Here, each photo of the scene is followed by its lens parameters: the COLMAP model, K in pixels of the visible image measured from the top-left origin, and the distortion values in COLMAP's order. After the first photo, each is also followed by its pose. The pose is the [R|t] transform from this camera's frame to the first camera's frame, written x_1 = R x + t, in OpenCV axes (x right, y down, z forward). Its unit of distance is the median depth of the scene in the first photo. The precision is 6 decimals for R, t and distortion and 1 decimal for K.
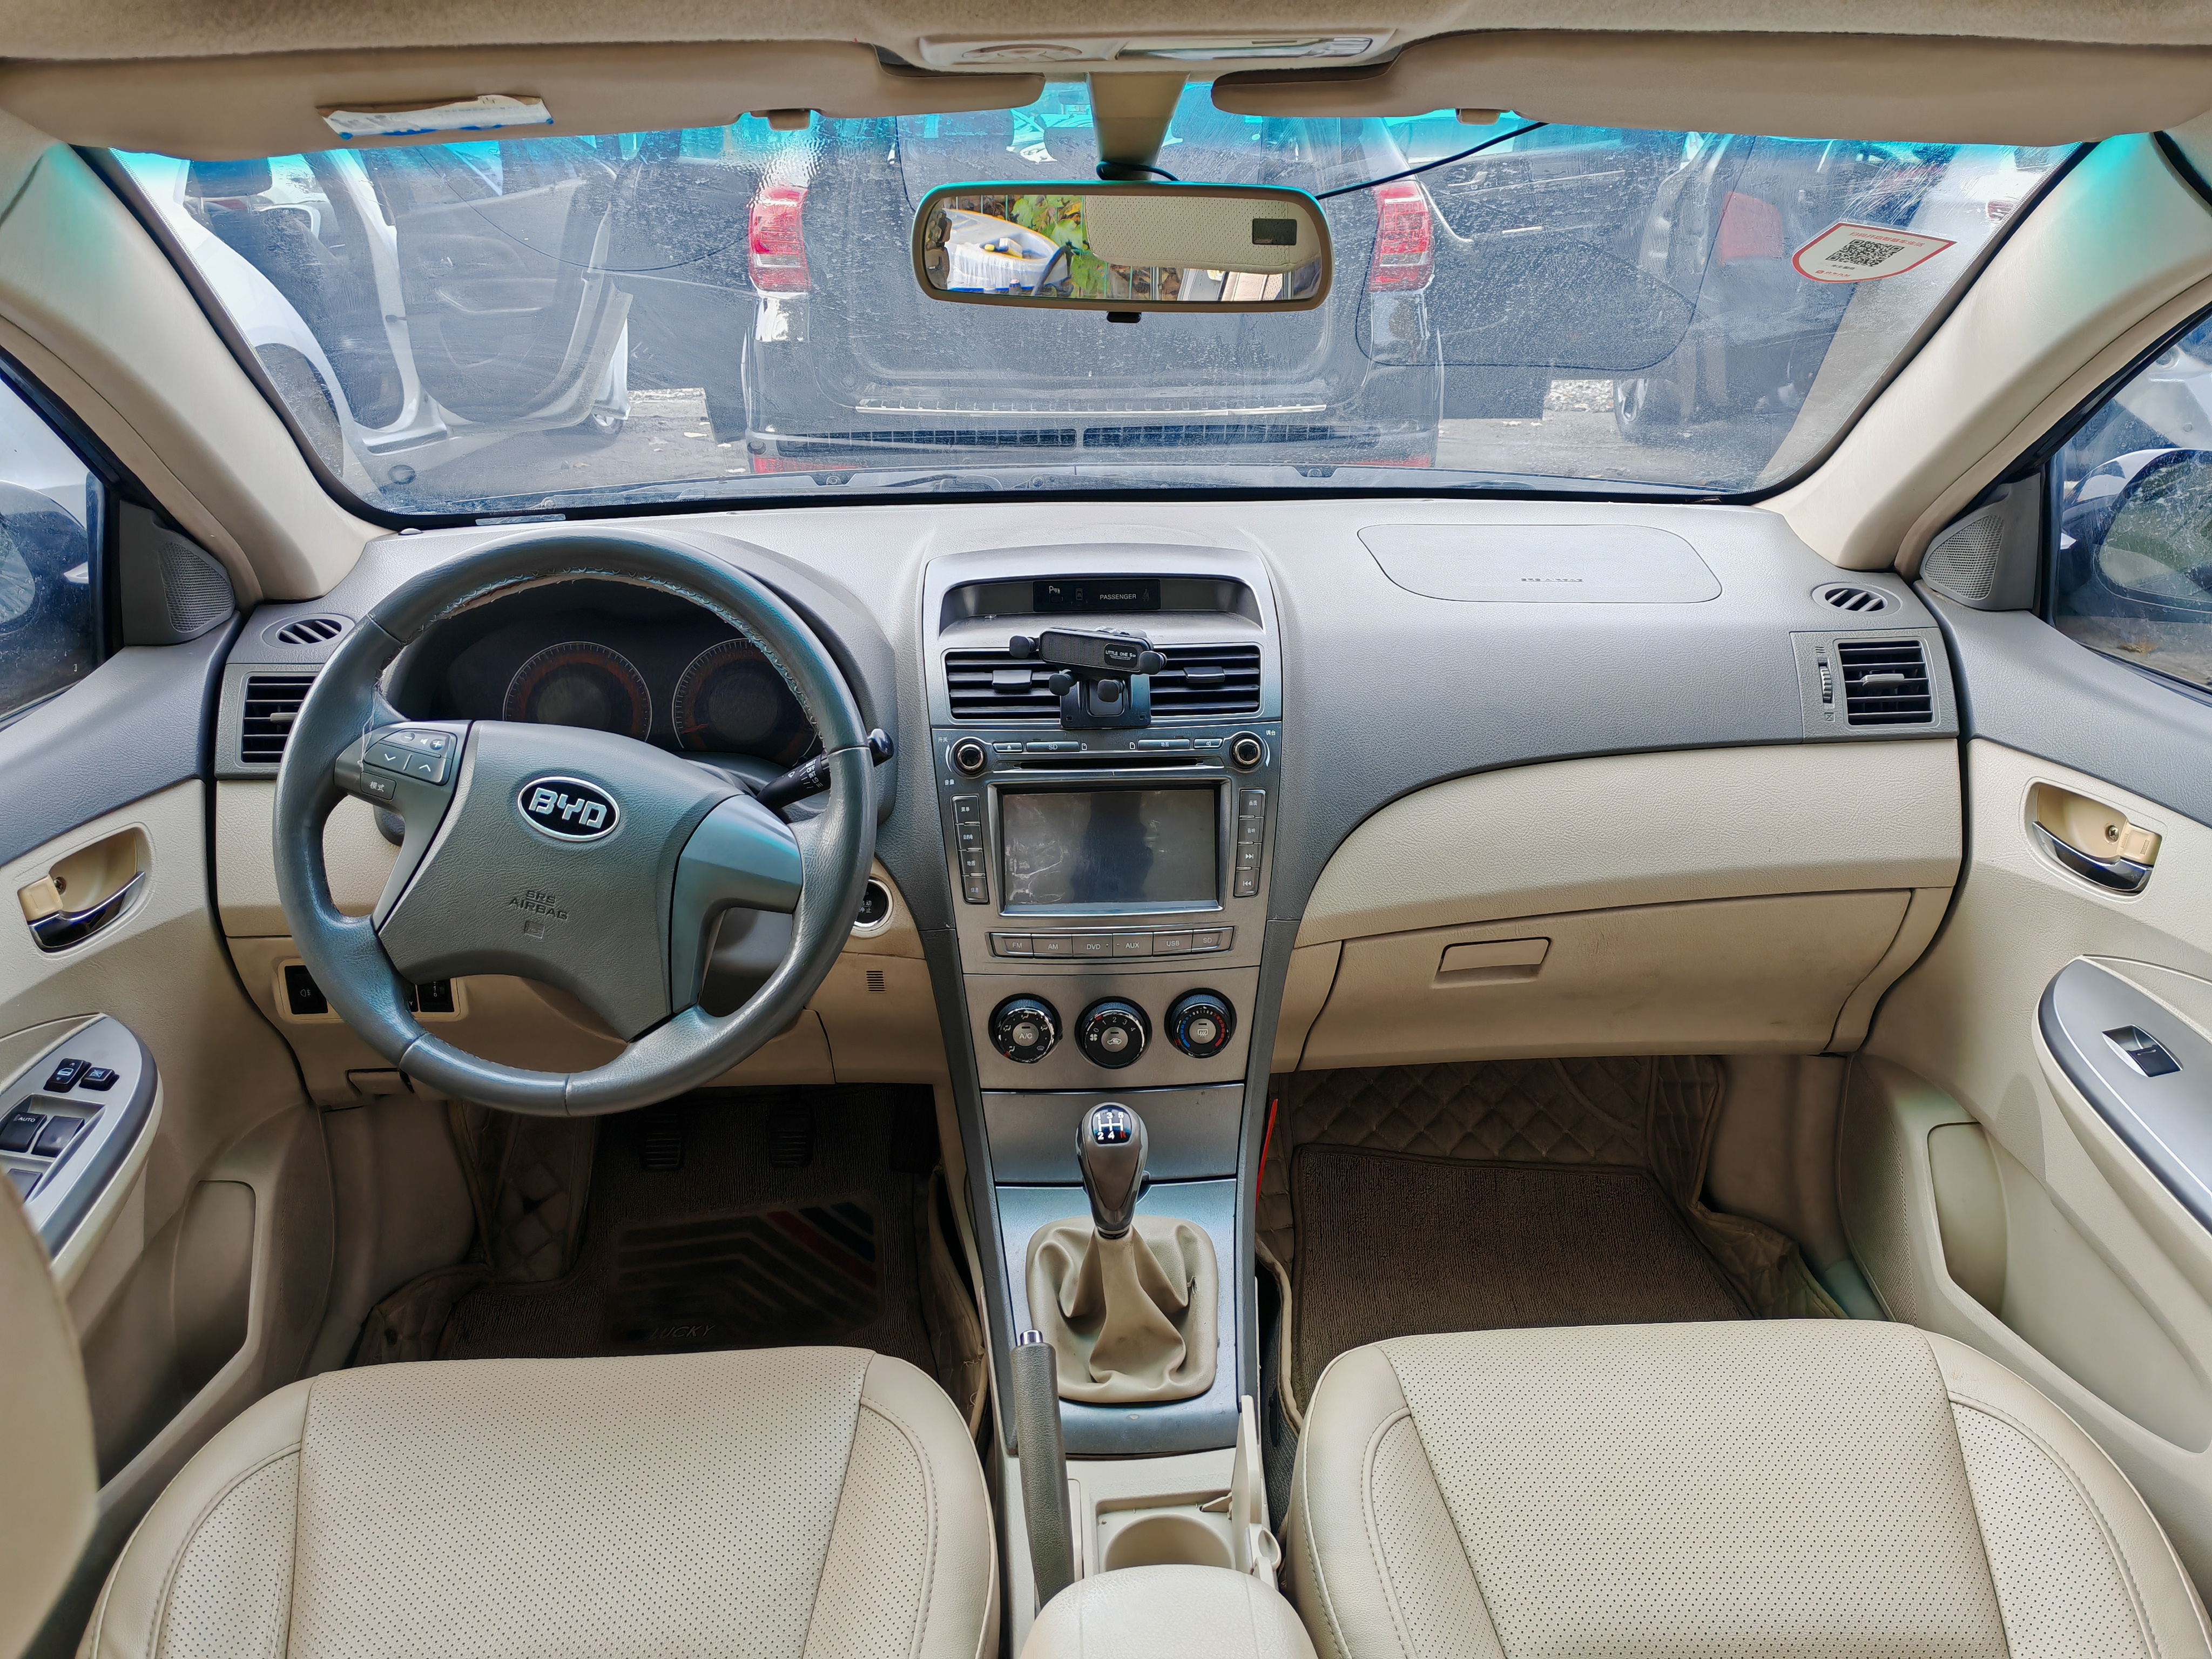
lens RADIAL K [[1732.0, 0, 1100.1], [0, 1732.0, 836.2], [0, 0, 1]] dist [0.024705, 0.004993]
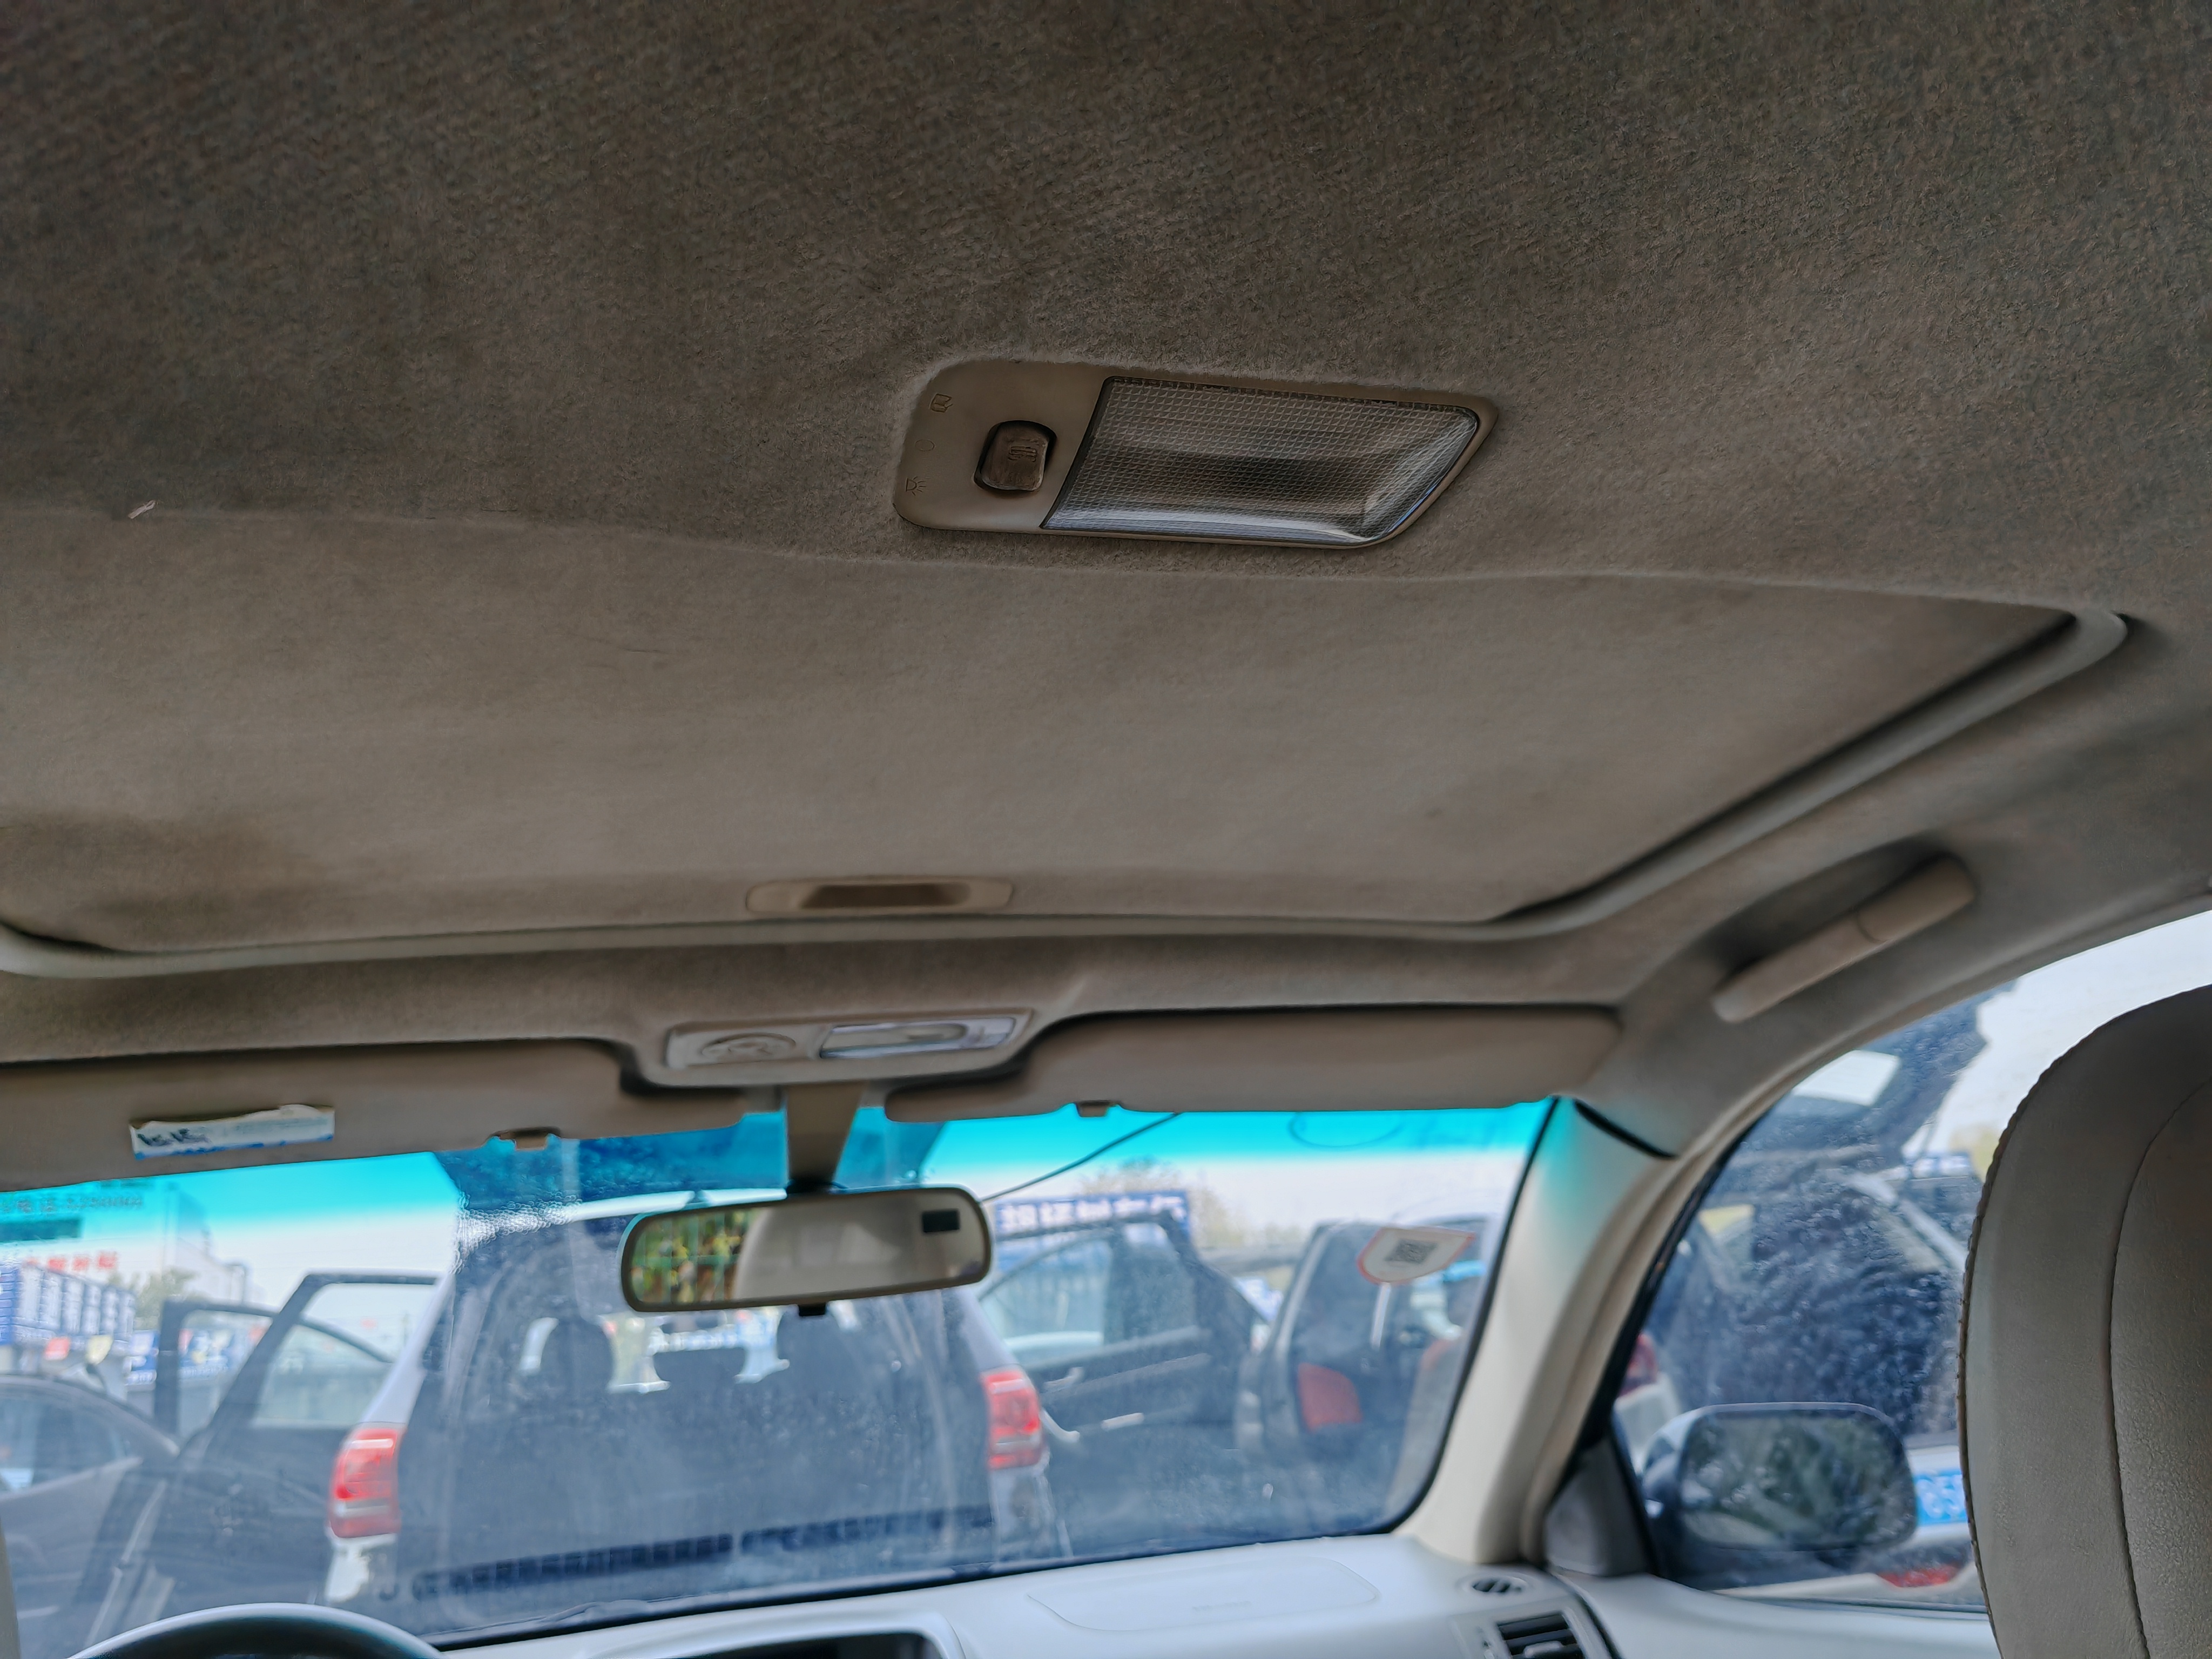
lens RADIAL K [[1732.0, 0, 1102.5], [0, 1732.0, 828.5], [0, 0, 1]] dist [0.024705, 0.004993]
pose [[0.972455, -0.018534, 0.232354, -0.038802], [0.160992, 0.774275, -0.612029, 0.117227], [-0.168563, 0.632578, 0.755931, -0.055204]]
